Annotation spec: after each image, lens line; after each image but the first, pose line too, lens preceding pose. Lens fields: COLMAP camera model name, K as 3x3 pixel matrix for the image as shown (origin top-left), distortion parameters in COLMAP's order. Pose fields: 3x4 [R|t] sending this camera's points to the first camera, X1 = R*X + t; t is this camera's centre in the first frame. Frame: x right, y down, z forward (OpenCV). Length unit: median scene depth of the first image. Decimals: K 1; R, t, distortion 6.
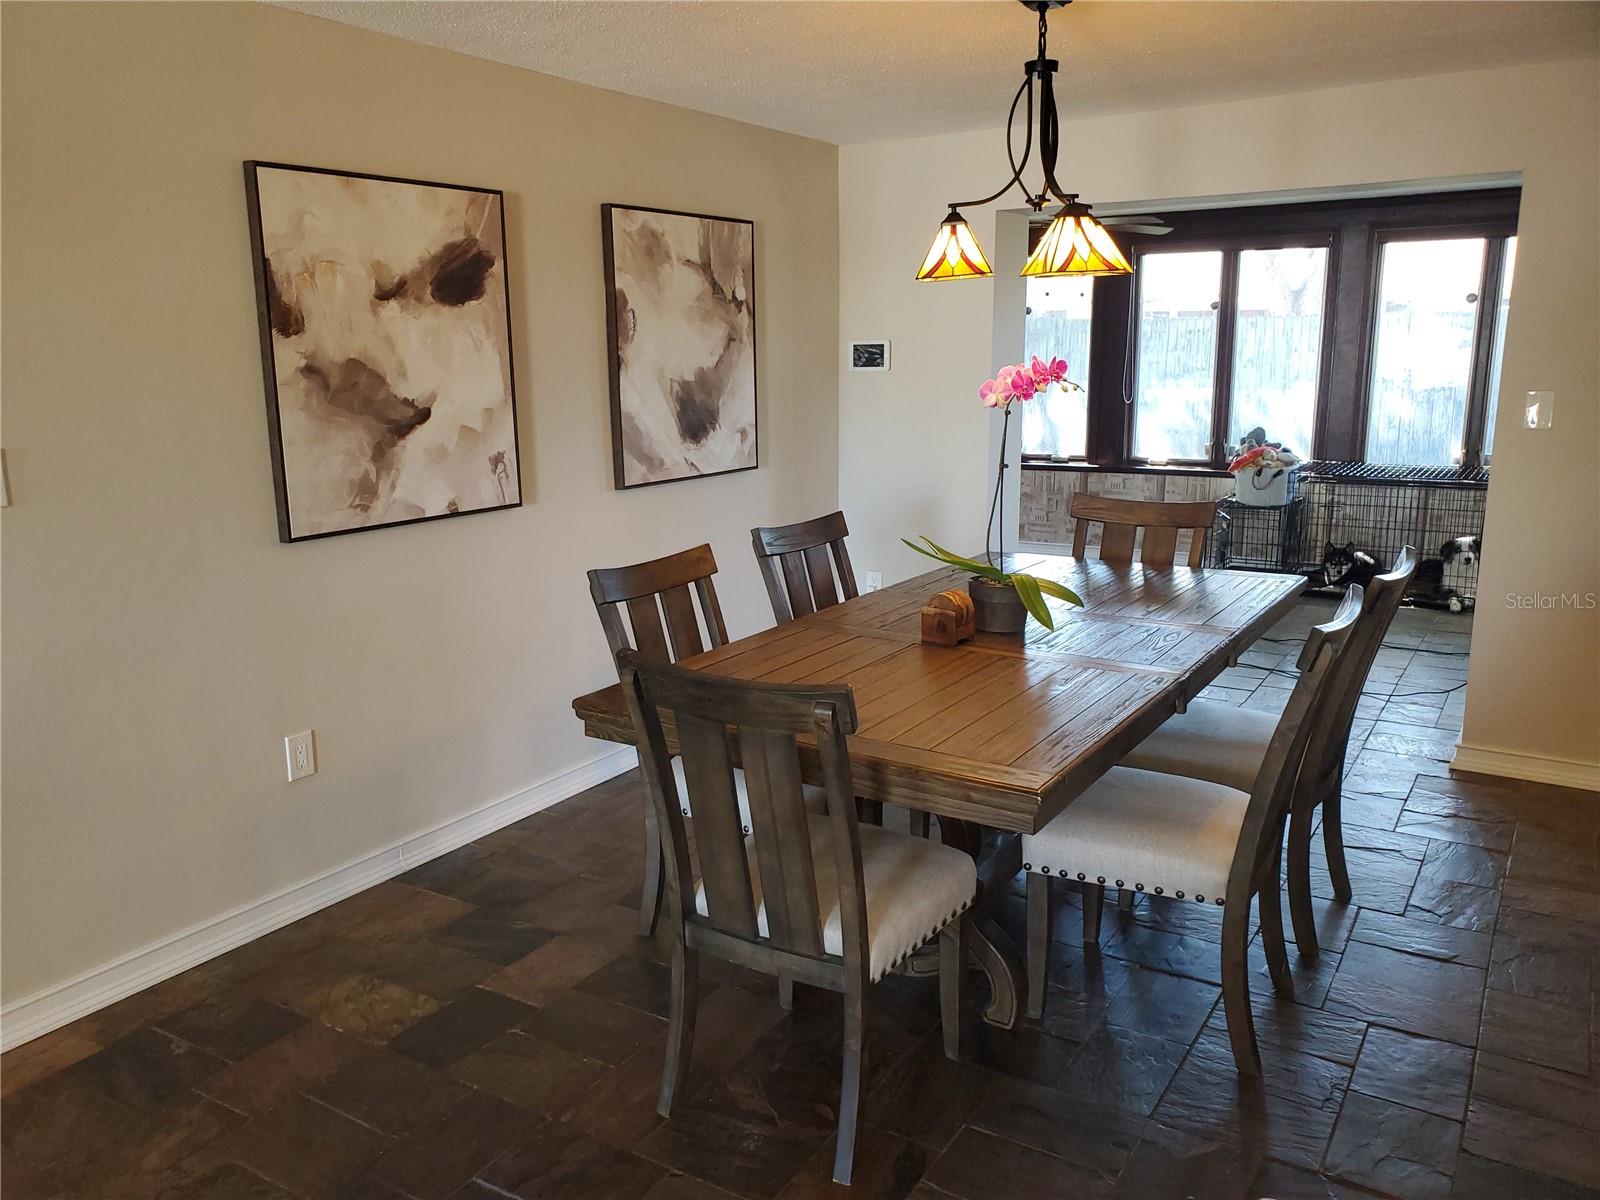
lens RADIAL K [[1240.9, 0, 795.7], [0, 1240.9, 596.1], [0, 0, 1]] dist [0.055606, -0.044945]
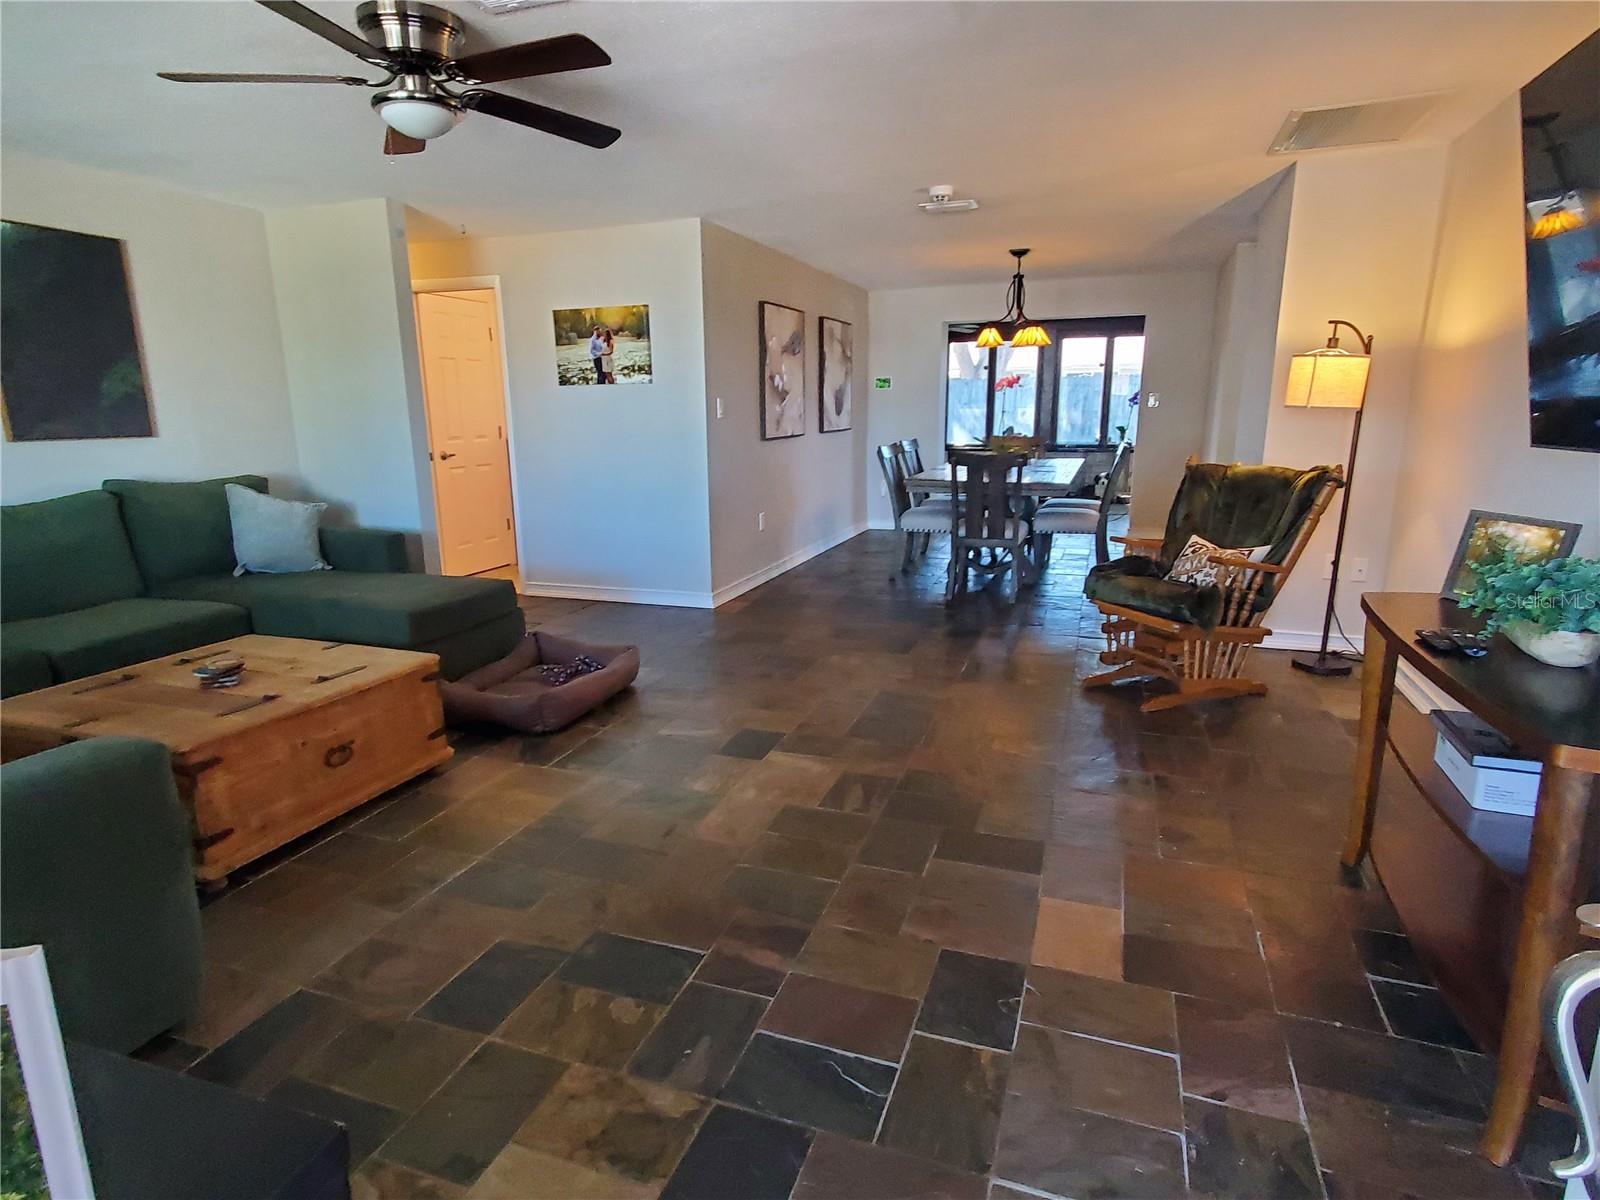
lens RADIAL K [[855.0, 0, 807.3], [0, 855.0, 603.0], [0, 0, 1]] dist [0.002605, 0.000129]
pose [[0.975285, -0.048156, 0.215640, -0.554159], [0.041869, 0.998557, 0.033633, 0.191994], [-0.216948, -0.023774, 0.975894, -0.648543]]
